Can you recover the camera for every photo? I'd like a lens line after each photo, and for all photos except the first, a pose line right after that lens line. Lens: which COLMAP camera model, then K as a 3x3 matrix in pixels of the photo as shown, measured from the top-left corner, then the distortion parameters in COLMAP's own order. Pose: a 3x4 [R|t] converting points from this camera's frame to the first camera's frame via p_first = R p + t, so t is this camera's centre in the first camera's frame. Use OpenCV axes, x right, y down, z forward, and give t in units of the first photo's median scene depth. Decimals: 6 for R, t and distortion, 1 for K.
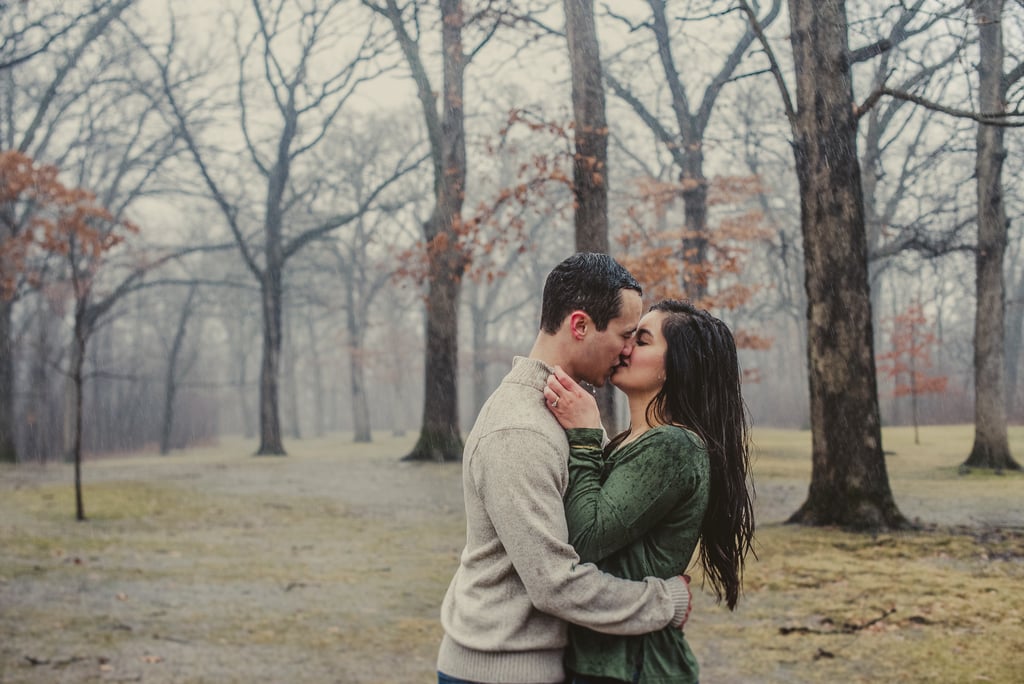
lens RADIAL K [[1632.8, 0, 491.2], [0, 1632.8, 340.6], [0, 0, 1]] dist [-0.140344, 0.064988]
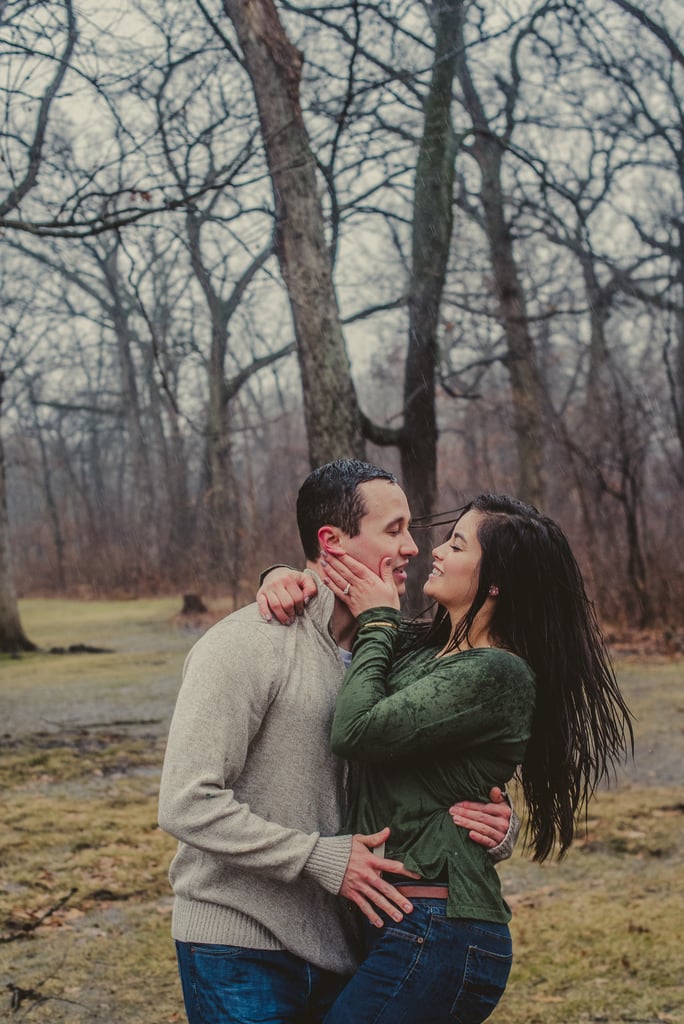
lens RADIAL K [[1600.3, 0, 366.4], [0, 1600.3, 513.7], [0, 0, 1]] dist [-0.146398, 0.137911]
pose [[0.829878, -0.071717, 0.553317, -0.003826], [0.074143, 0.997085, 0.018034, 0.001782], [-0.552997, 0.026059, 0.832776, 0.157064]]
